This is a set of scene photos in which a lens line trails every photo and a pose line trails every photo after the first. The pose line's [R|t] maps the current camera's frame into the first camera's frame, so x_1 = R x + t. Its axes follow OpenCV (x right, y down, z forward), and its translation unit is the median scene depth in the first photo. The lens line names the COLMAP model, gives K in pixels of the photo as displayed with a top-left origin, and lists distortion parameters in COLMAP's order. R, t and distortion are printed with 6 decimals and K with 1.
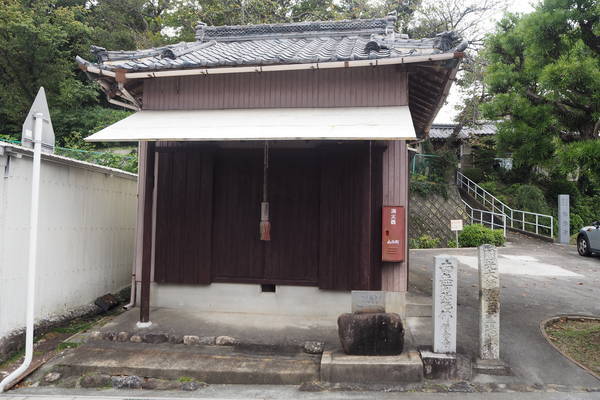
lens RADIAL K [[496.9, 0, 300.3], [0, 496.9, 199.5], [0, 0, 1]] dist [-0.037870, 0.001036]
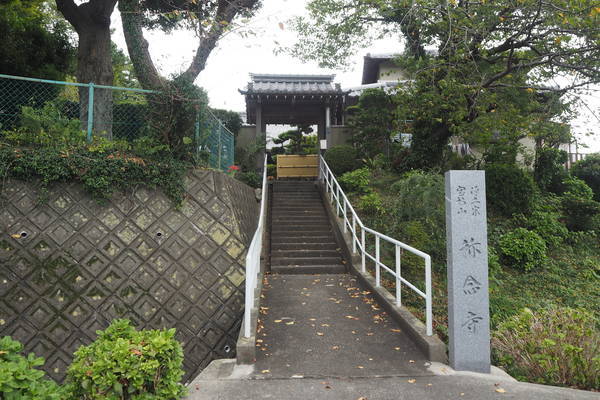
lens RADIAL K [[496.9, 0, 300.1], [0, 496.9, 201.7], [0, 0, 1]] dist [-0.037870, 0.001036]
pose [[0.998006, -0.021496, 0.059339, 0.368389], [0.022698, 0.999549, -0.019662, 0.008002], [-0.058890, 0.020970, 0.998044, 0.633476]]
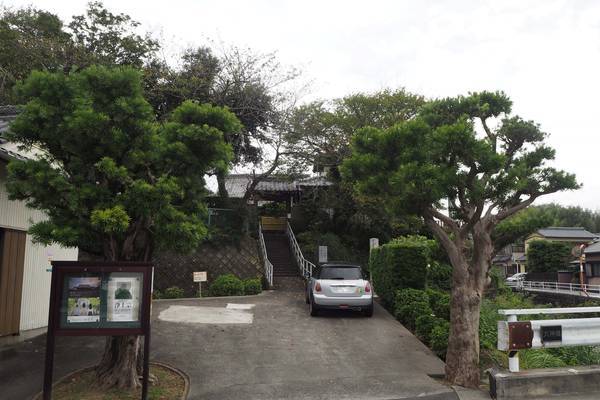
lens RADIAL K [[497.1, 0, 299.3], [0, 497.1, 200.1], [0, 0, 1]] dist [-0.007285, -0.000478]
pose [[0.991260, -0.001209, 0.131918, 0.284742], [0.012796, 0.996124, -0.087022, -0.013155], [-0.131302, 0.087949, 0.987433, -0.090311]]
